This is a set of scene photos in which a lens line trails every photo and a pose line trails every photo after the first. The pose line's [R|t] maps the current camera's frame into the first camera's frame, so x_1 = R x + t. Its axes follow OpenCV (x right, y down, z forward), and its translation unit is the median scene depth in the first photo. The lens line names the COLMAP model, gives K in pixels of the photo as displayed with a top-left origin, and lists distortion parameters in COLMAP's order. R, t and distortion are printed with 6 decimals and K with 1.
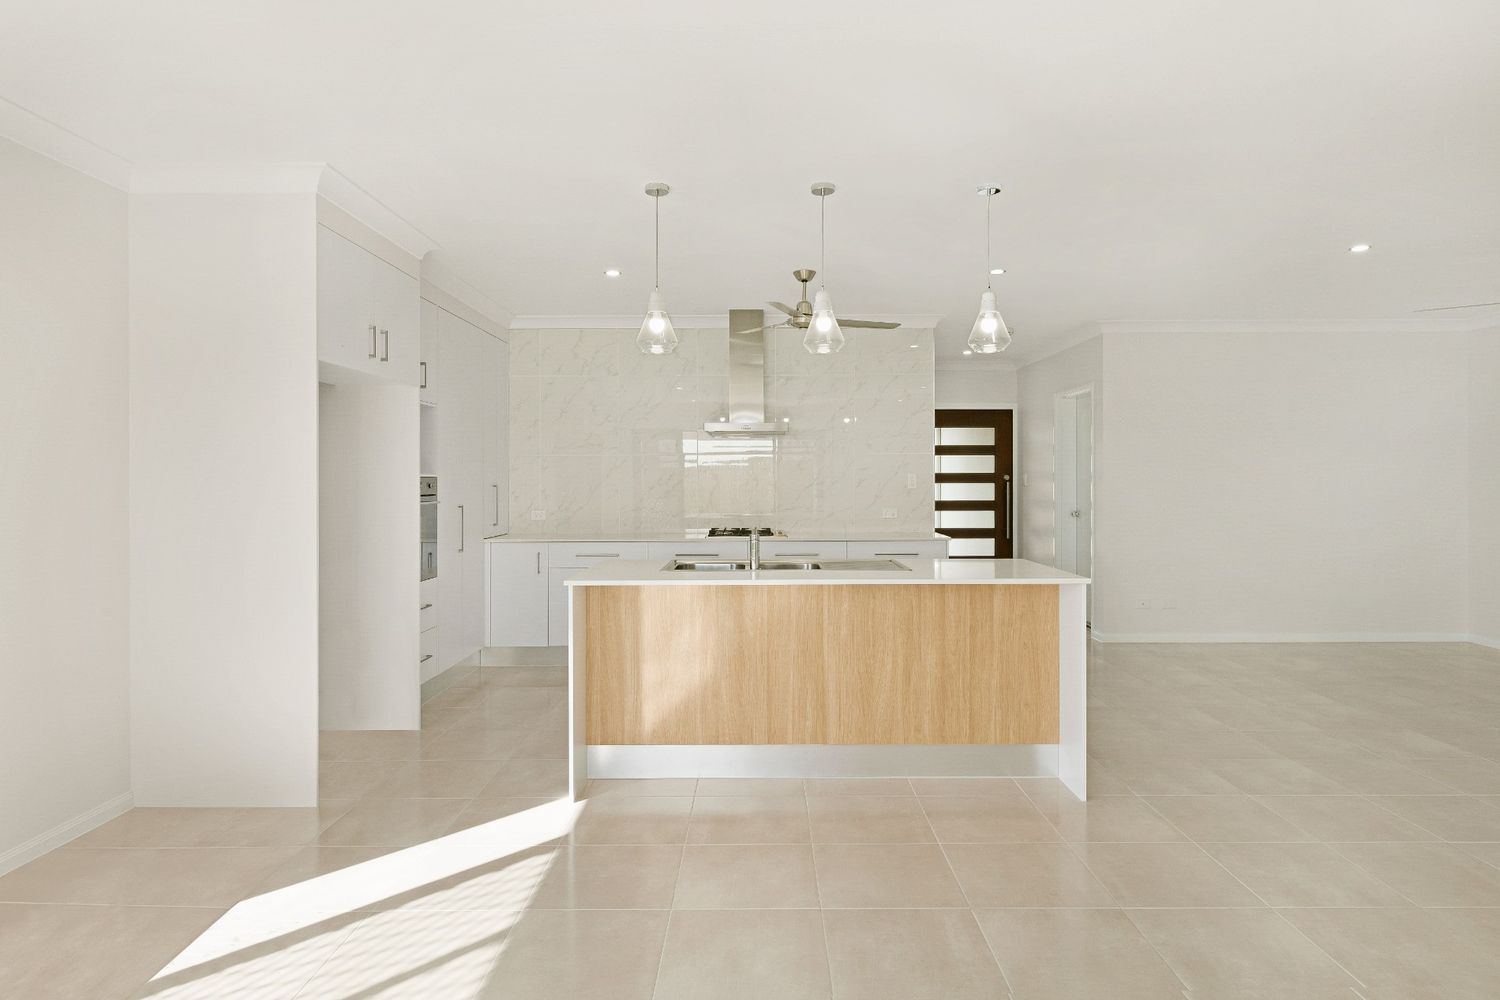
lens RADIAL K [[855.2, 0, 750.5], [0, 855.2, 470.0], [0, 0, 1]] dist [0.006328, 0.000836]
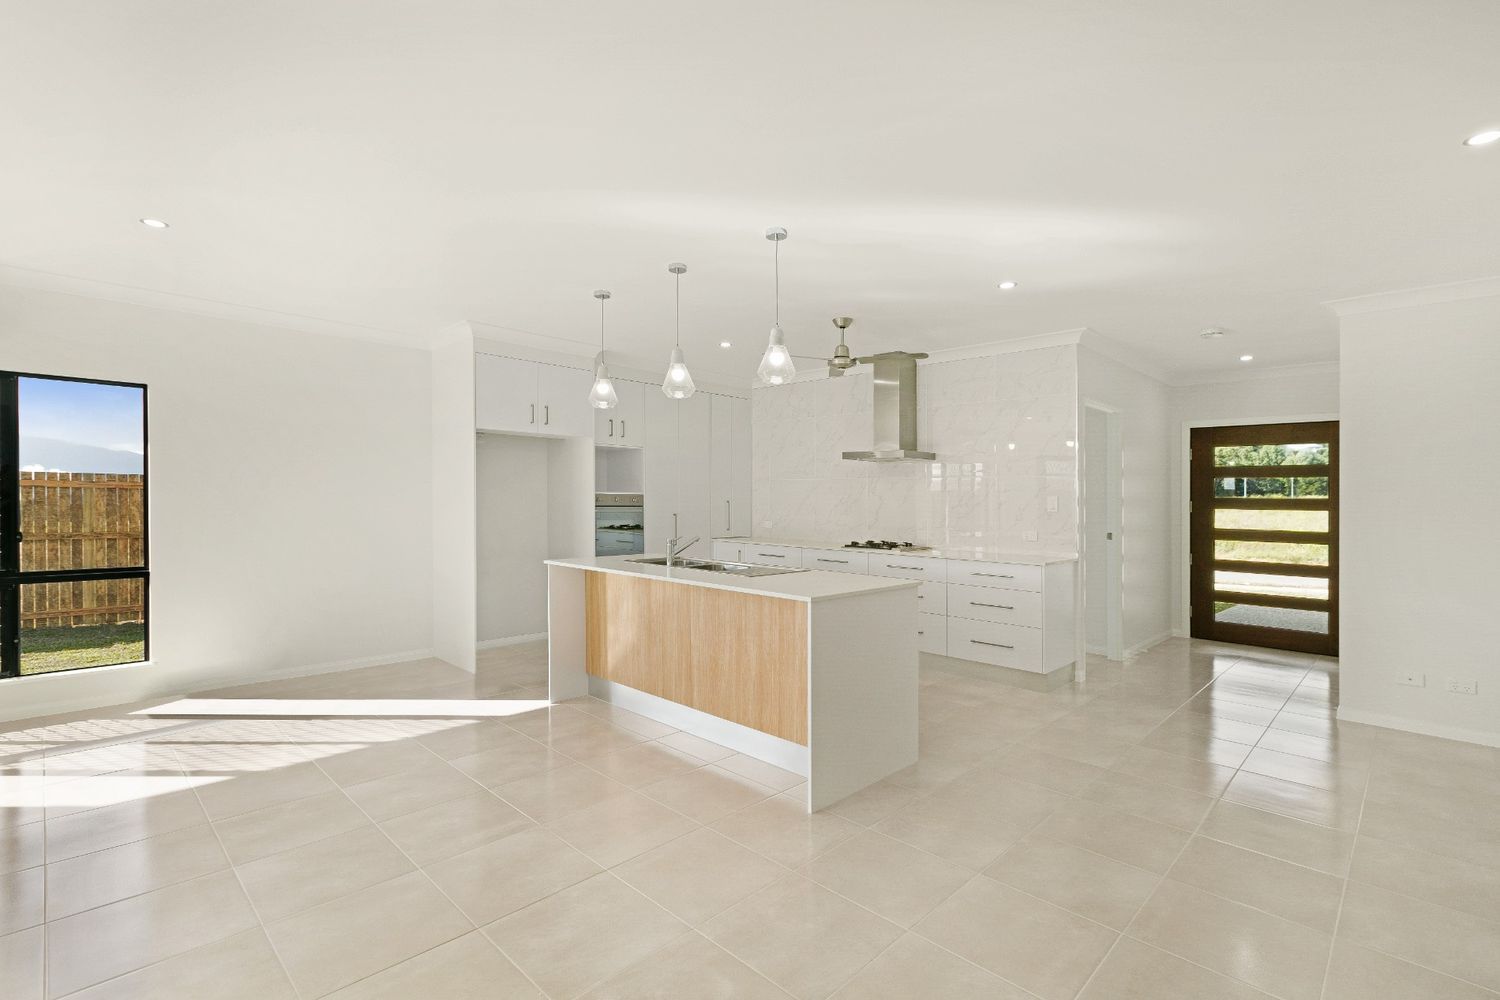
lens RADIAL K [[684.6, 0, 750.0], [0, 684.6, 500.0], [0, 0, 1]] dist [0.000229, -0.000183]
pose [[0.711520, 0.013233, -0.702542, 0.850980], [-0.007614, 0.999909, 0.011123, 0.003300], [0.702625, -0.002566, 0.711556, 0.346049]]
